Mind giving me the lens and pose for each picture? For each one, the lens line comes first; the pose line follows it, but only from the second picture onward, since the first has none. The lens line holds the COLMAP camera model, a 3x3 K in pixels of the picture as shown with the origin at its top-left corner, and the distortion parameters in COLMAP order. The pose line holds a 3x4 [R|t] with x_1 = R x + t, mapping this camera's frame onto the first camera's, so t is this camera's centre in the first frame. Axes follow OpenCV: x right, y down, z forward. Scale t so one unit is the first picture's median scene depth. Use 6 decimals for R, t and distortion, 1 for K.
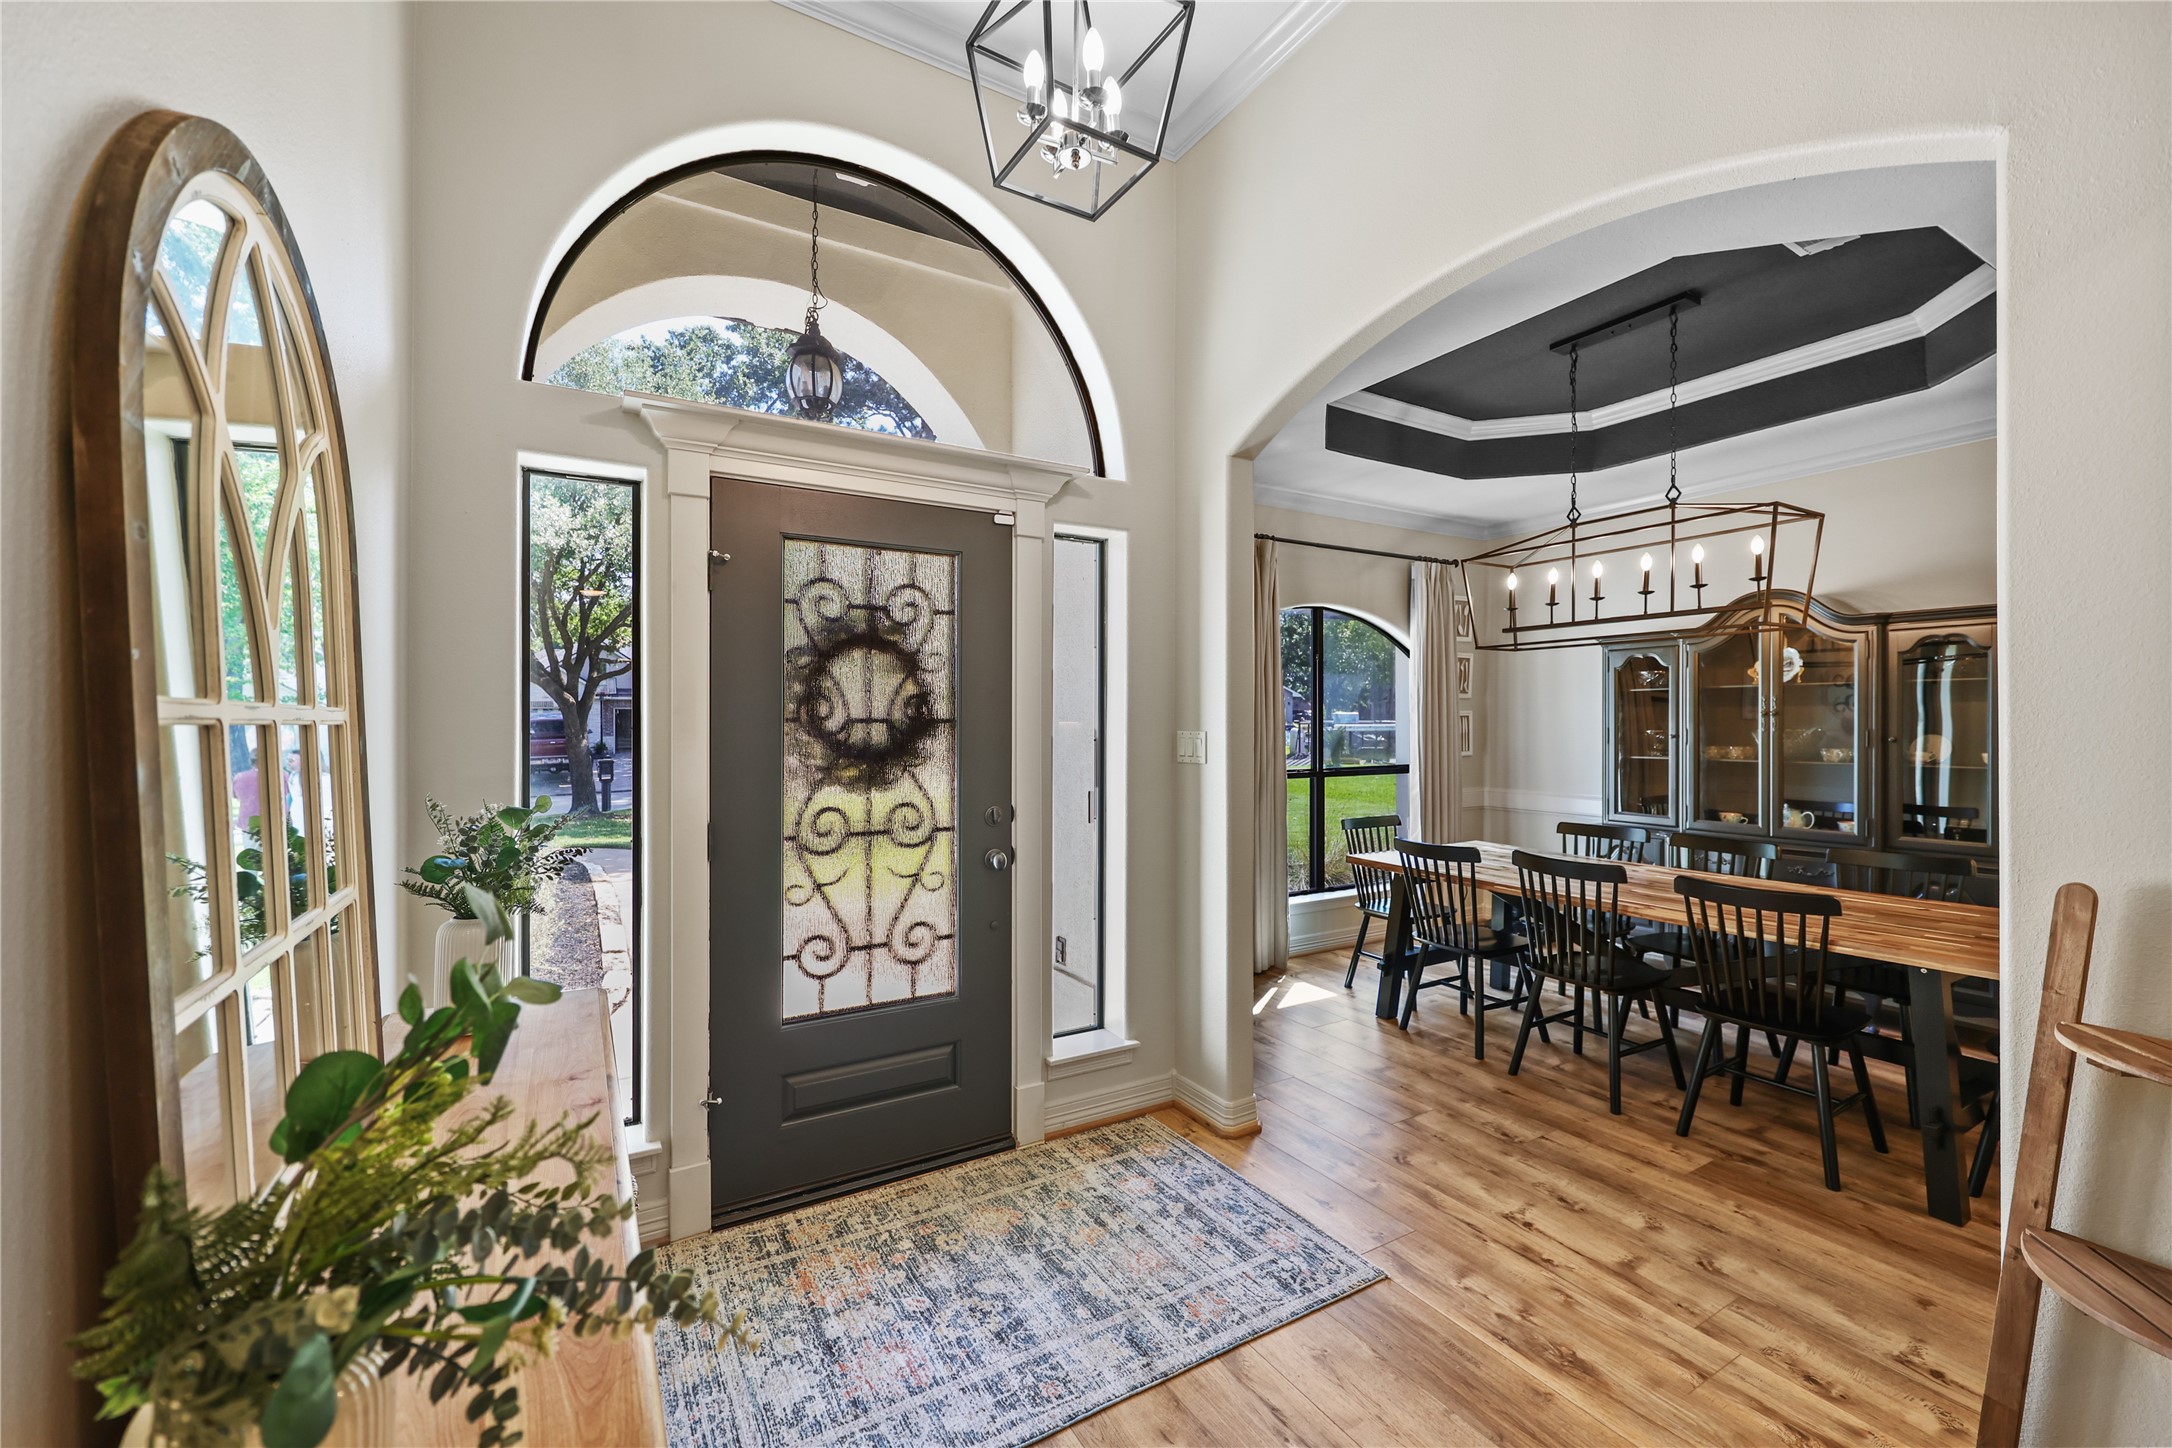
lens RADIAL K [[870.1, 0, 1094.0], [0, 870.1, 750.9], [0, 0, 1]] dist [-0.001782, 0.000590]
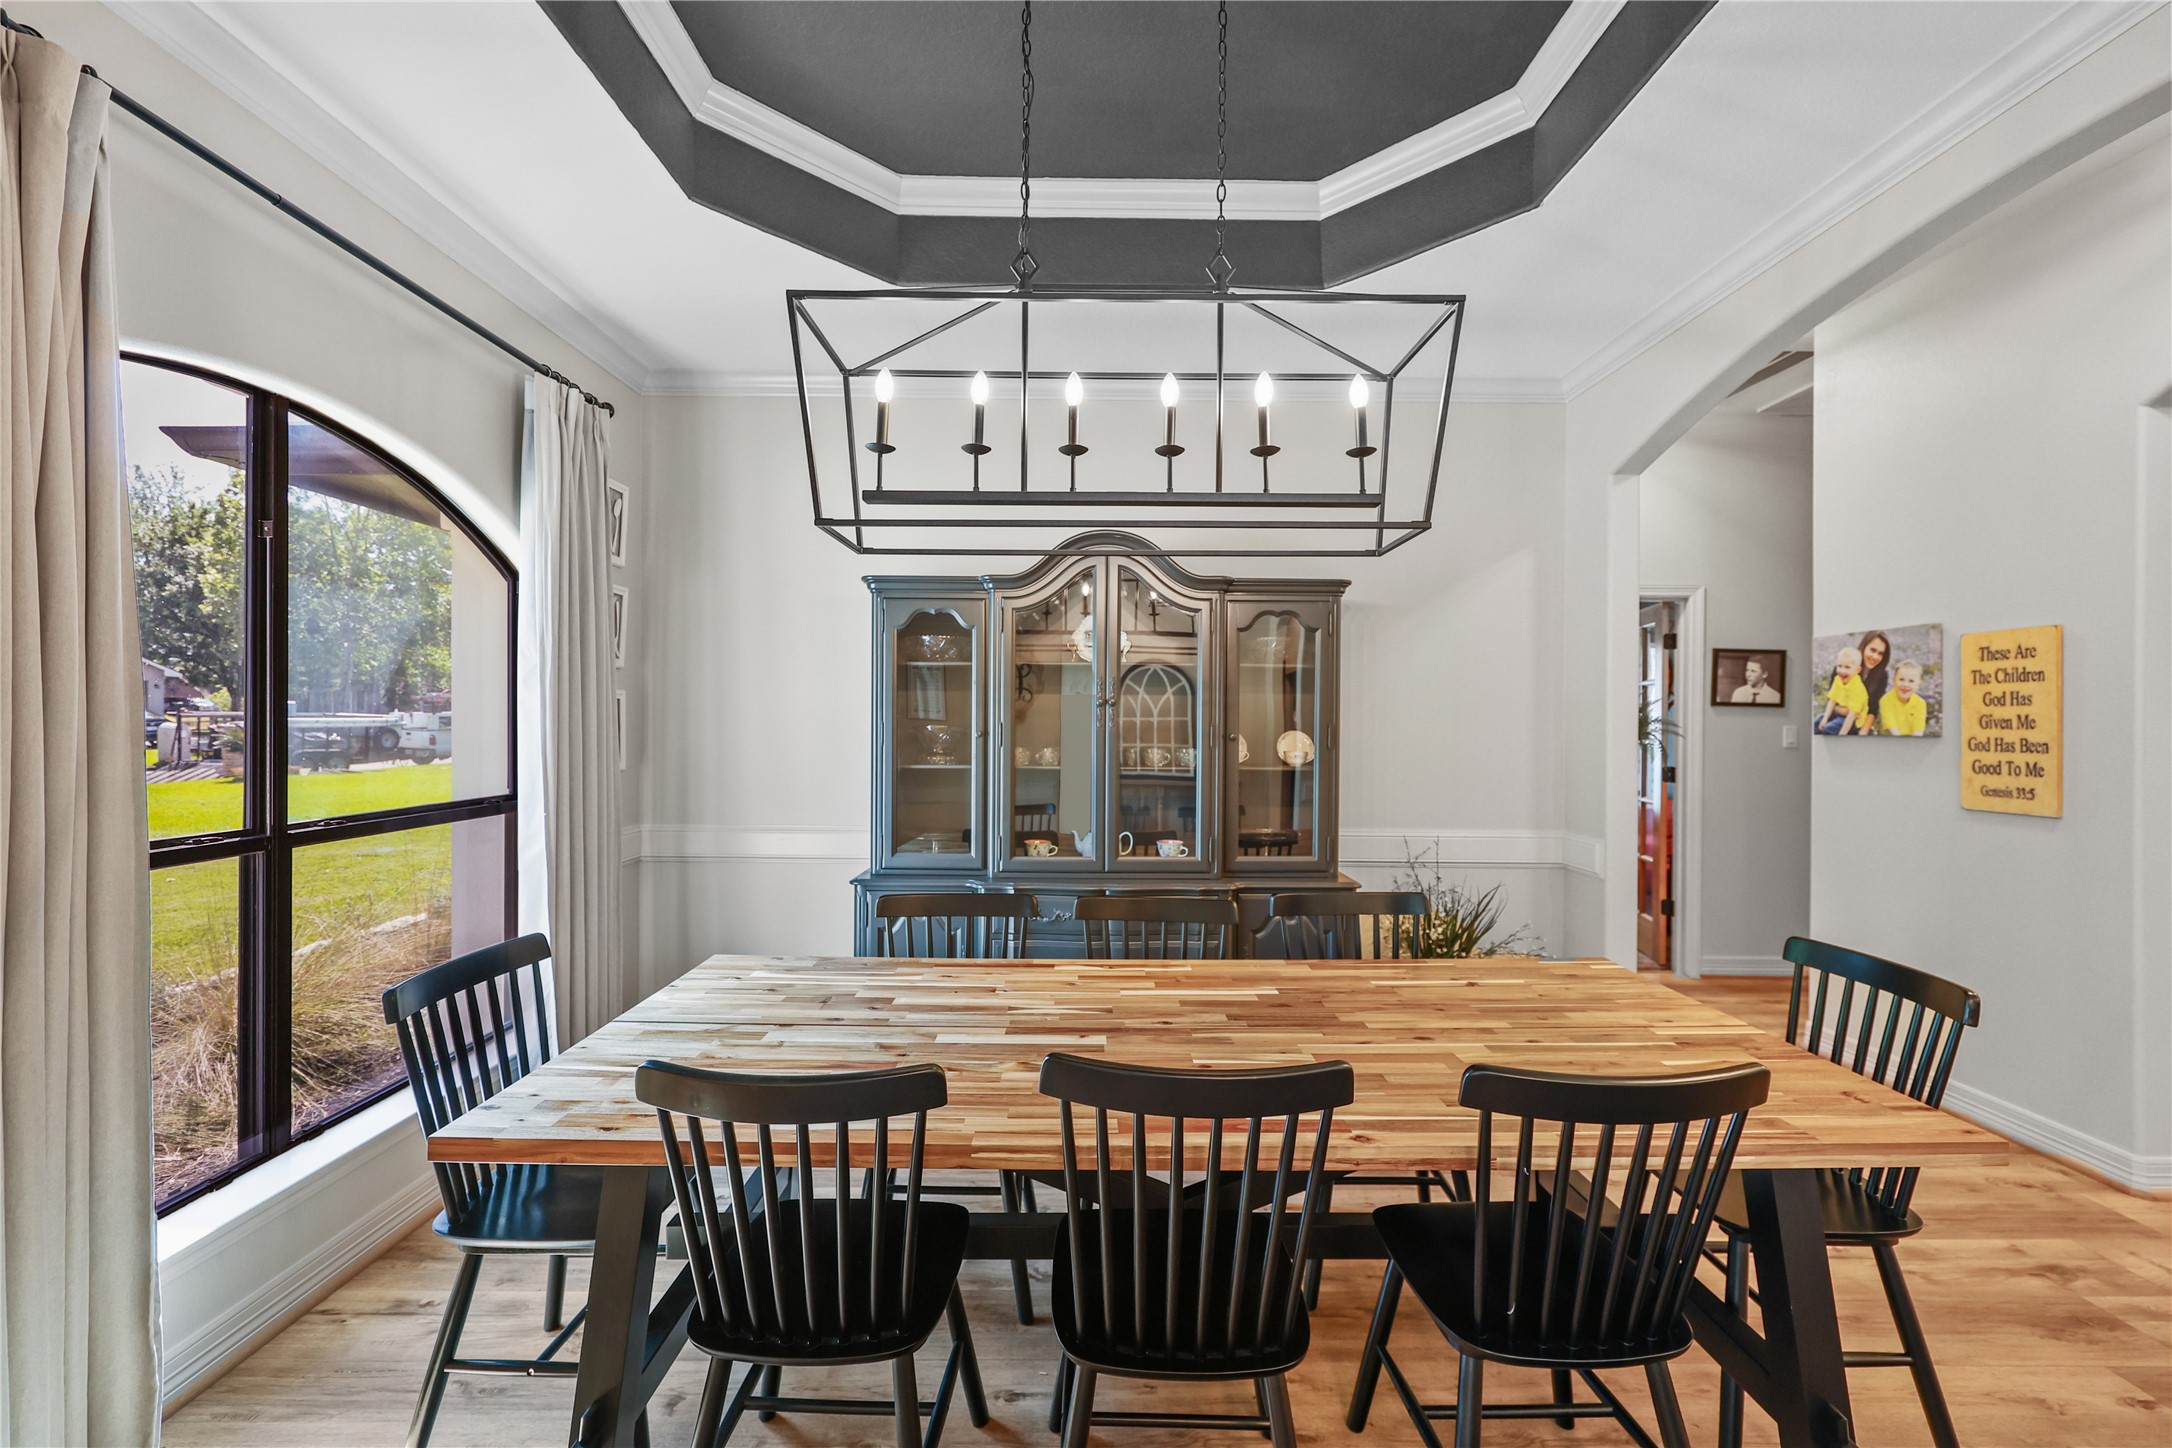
lens RADIAL K [[870.1, 0, 1081.3], [0, 870.1, 720.1], [0, 0, 1]] dist [-0.001782, 0.000590]
pose [[0.508372, 0.009071, 0.861090, 0.117458], [0.018214, 0.999608, -0.021283, -0.010722], [-0.860945, 0.026504, 0.508007, 0.529645]]
